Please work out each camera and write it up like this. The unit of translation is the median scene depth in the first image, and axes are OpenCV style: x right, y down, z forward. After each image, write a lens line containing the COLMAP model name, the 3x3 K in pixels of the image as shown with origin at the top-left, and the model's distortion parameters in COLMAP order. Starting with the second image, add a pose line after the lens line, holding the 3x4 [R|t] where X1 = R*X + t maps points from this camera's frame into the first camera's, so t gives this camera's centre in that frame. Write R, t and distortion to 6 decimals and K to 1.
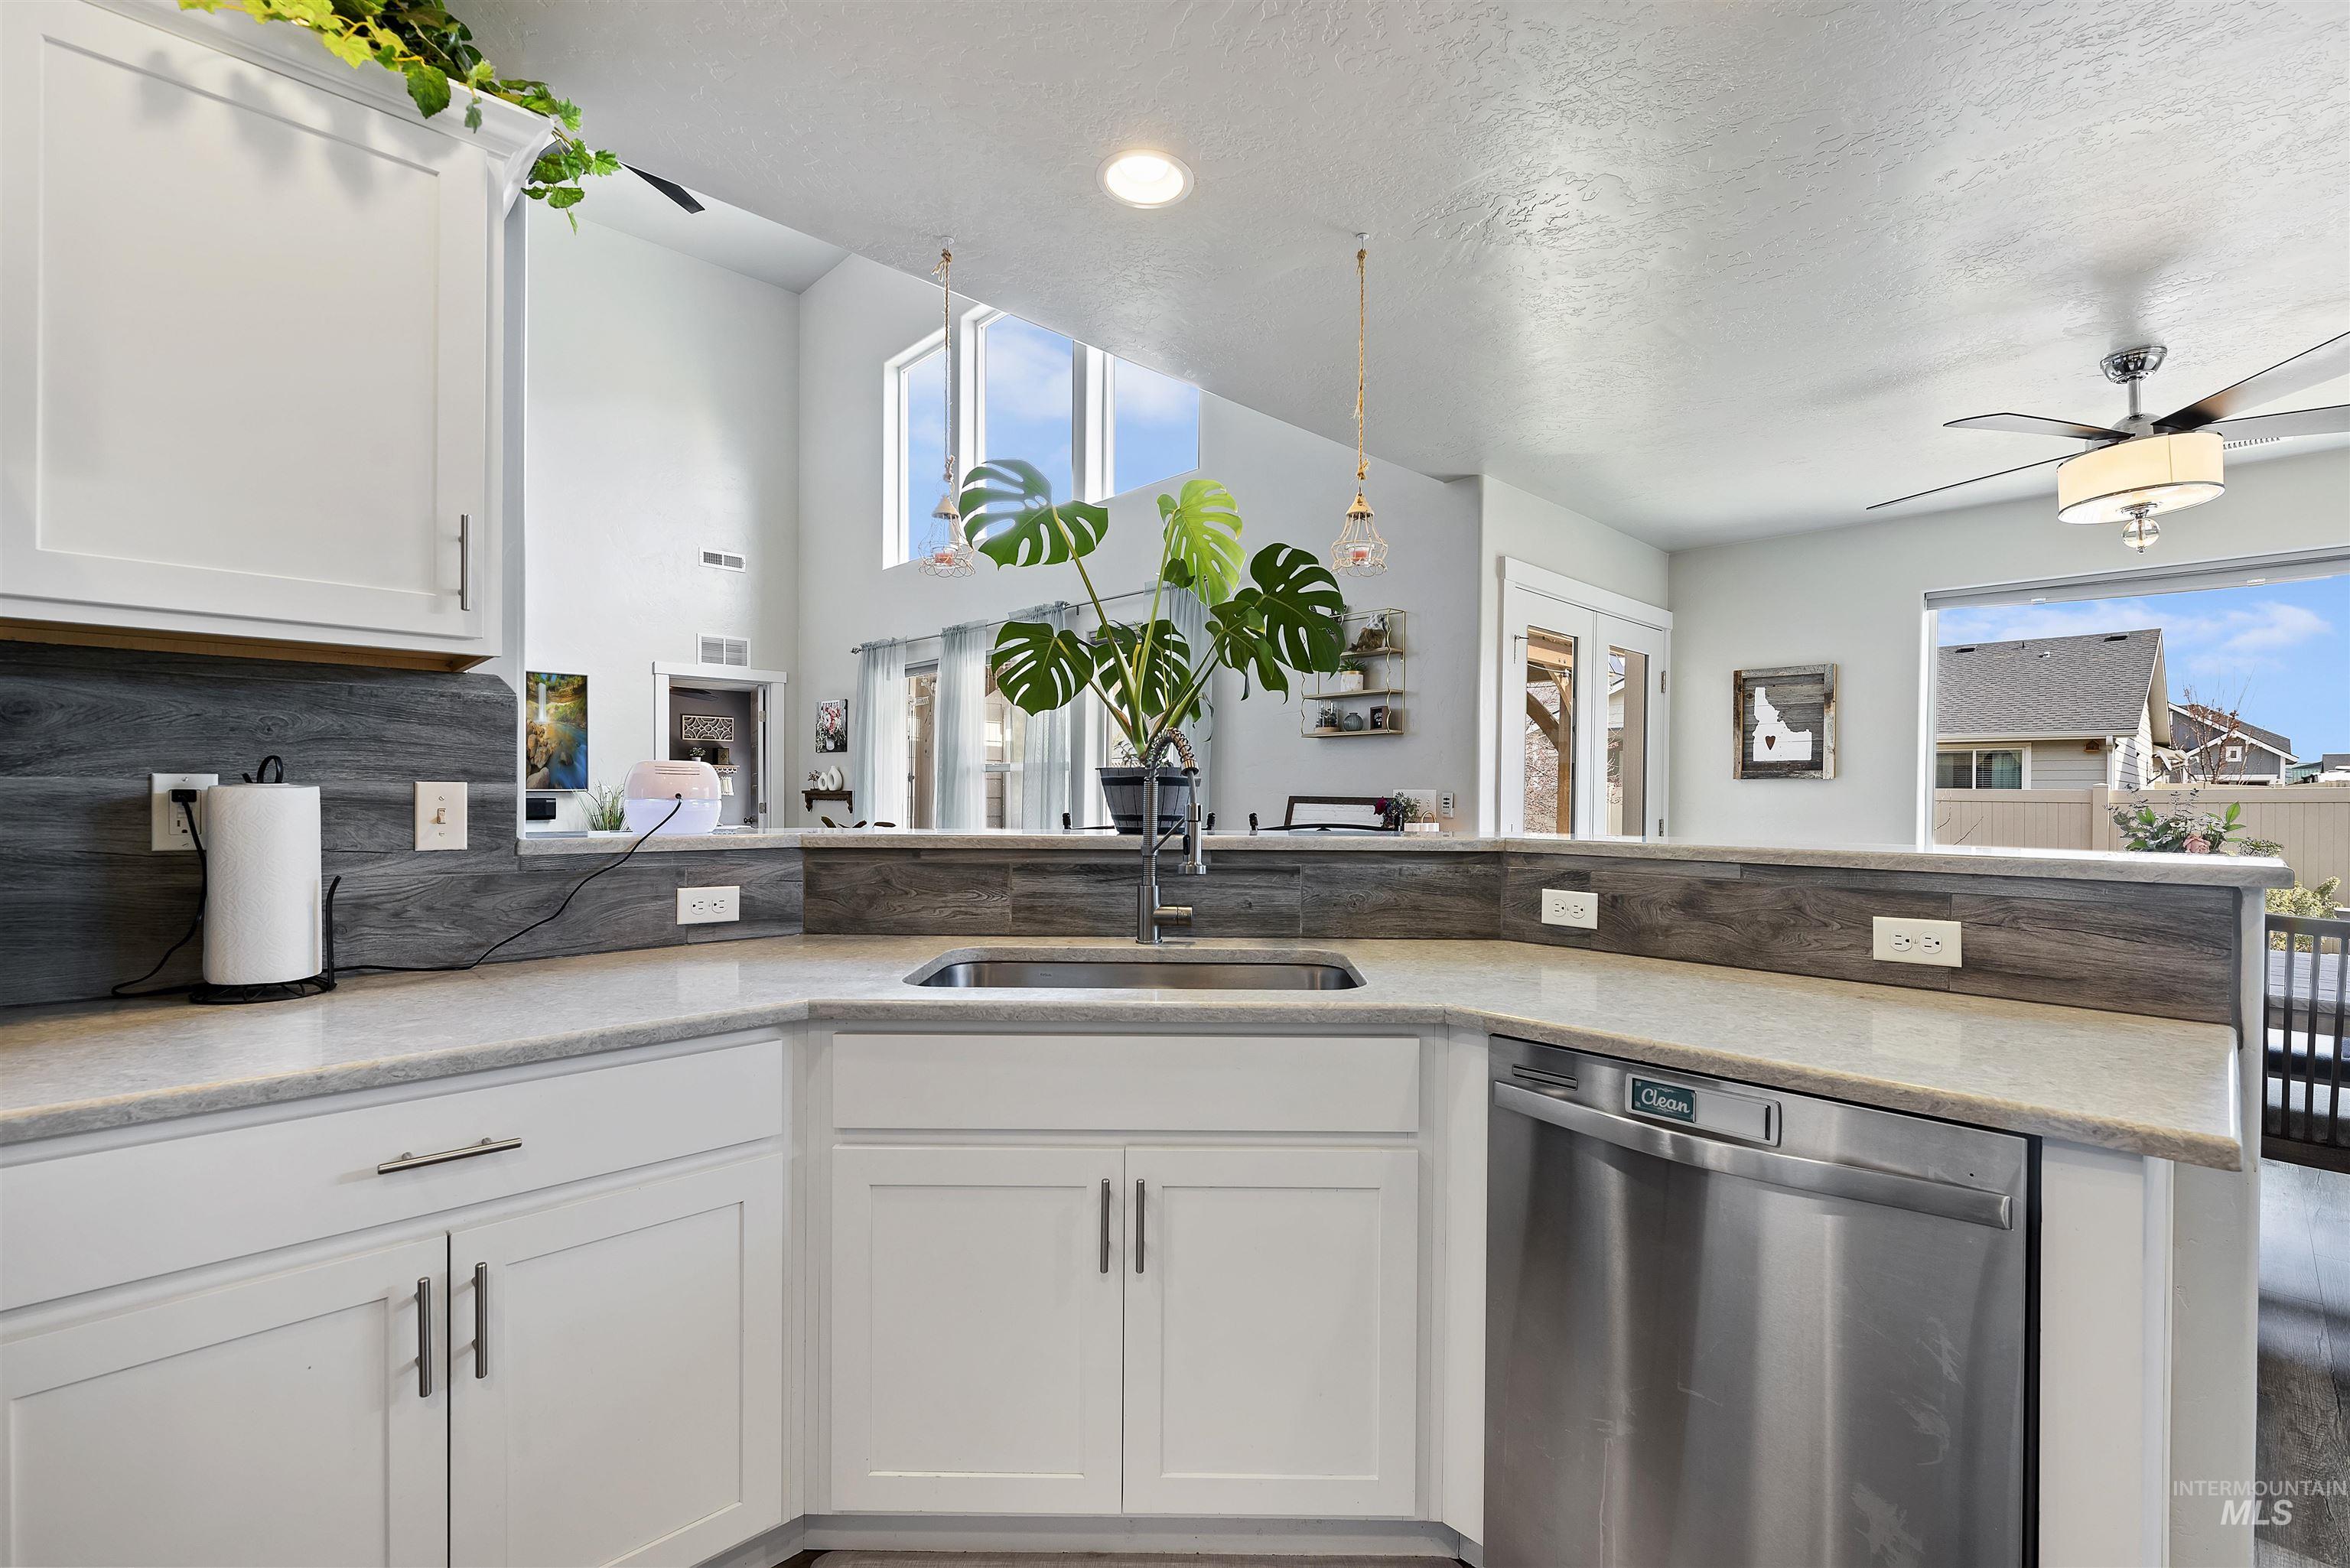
lens RADIAL K [[1030.3, 0, 1159.1], [0, 1030.3, 796.7], [0, 0, 1]] dist [0.004238, -0.000528]
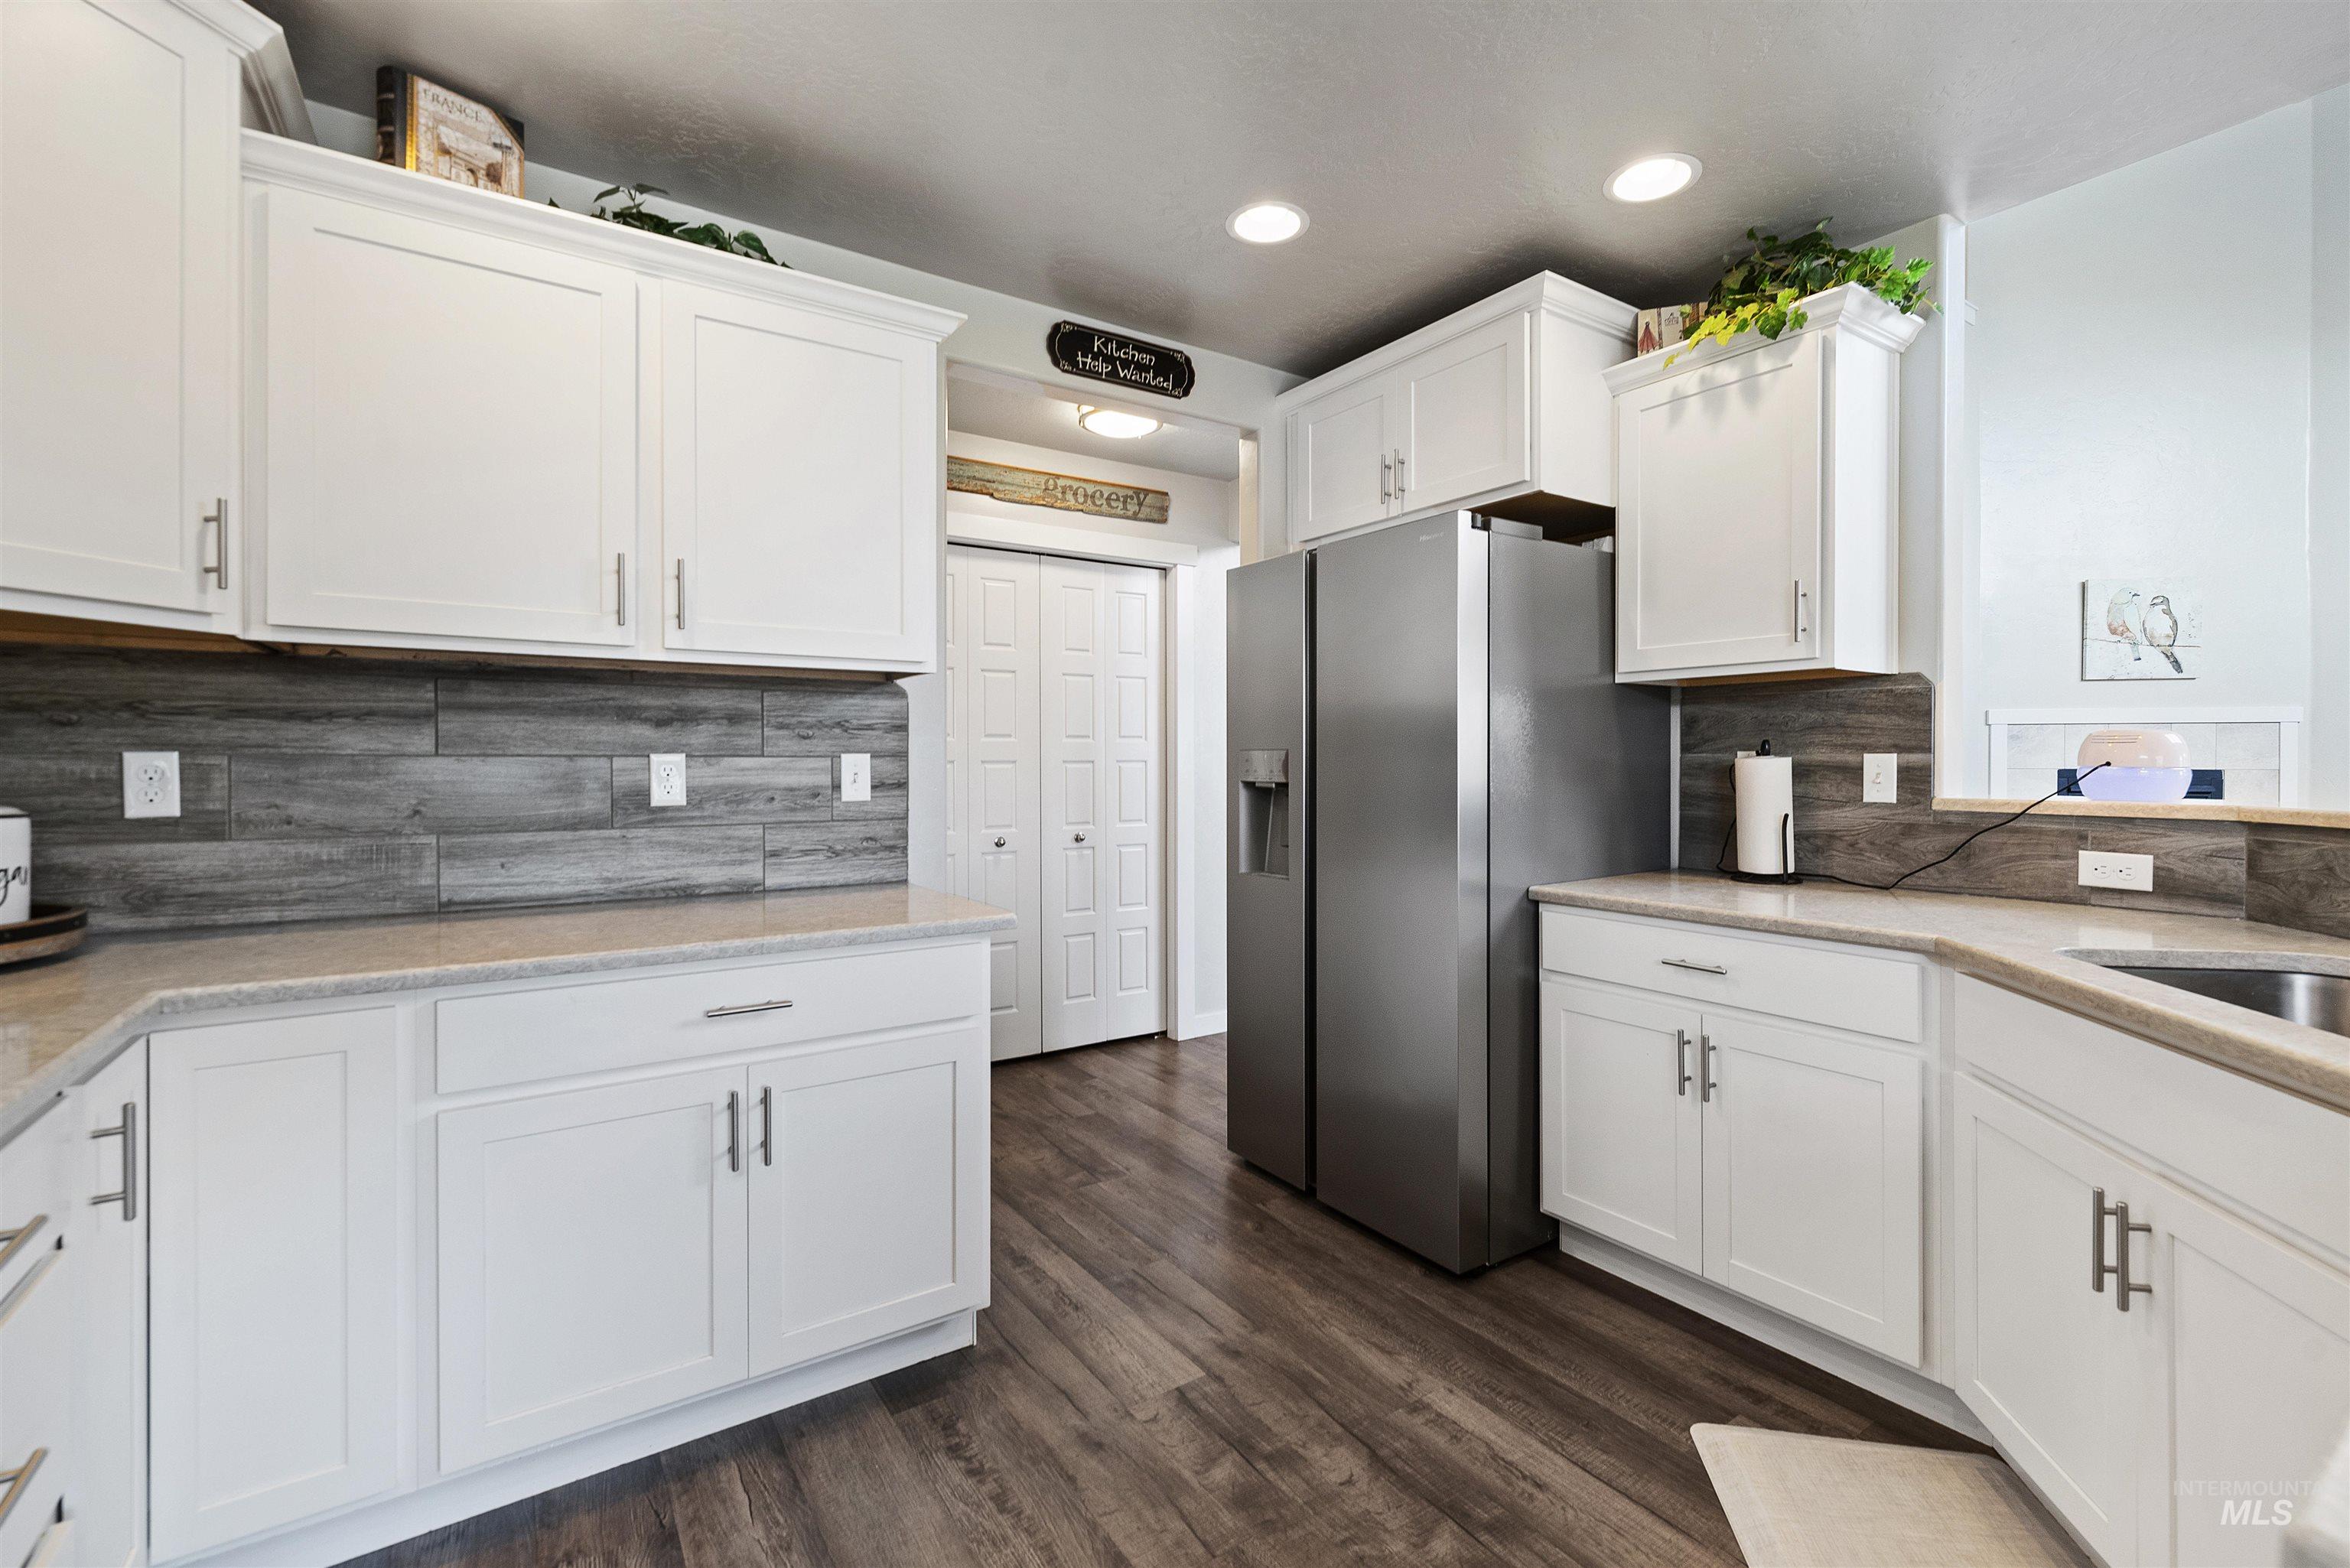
lens RADIAL K [[1030.3, 0, 1213.3], [0, 1030.3, 762.8], [0, 0, 1]] dist [0.004238, -0.000528]
pose [[-0.155746, -0.006137, -0.987778, 0.807539], [-0.005160, 0.999972, -0.005399, 0.009863], [0.987784, 0.004256, -0.155773, 0.317656]]
